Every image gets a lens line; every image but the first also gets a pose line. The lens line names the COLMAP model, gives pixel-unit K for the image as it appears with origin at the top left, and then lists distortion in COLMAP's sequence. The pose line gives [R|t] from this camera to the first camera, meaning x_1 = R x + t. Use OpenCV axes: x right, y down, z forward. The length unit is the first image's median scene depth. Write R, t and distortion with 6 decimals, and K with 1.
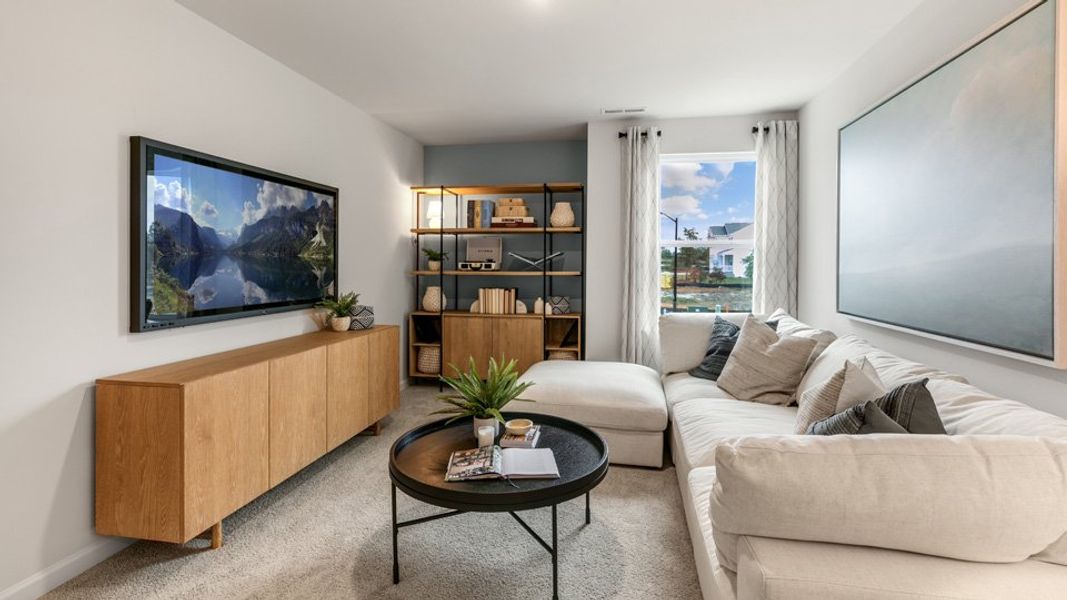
lens RADIAL K [[492.6, 0, 532.8], [0, 492.6, 267.6], [0, 0, 1]] dist [0.008635, -0.000331]
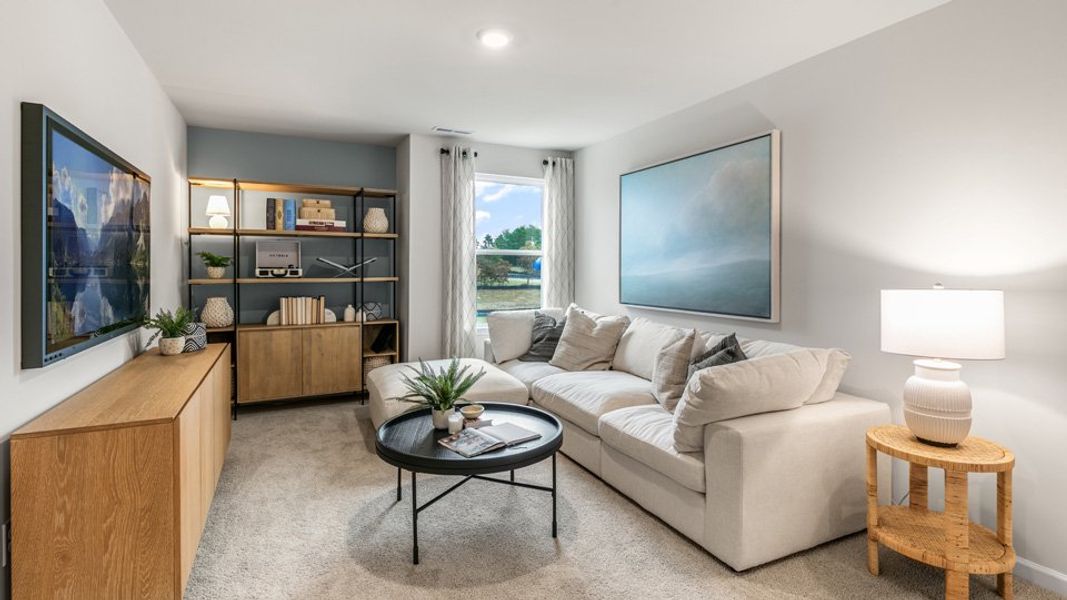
lens RADIAL K [[520.6, 0, 534.0], [0, 520.6, 270.3], [0, 0, 1]] dist [0.001584, -0.000129]
pose [[0.800015, -0.006564, 0.599944, -0.319193], [0.007151, 0.999973, 0.001405, -0.005673], [-0.599937, 0.003167, 0.800041, -0.035229]]
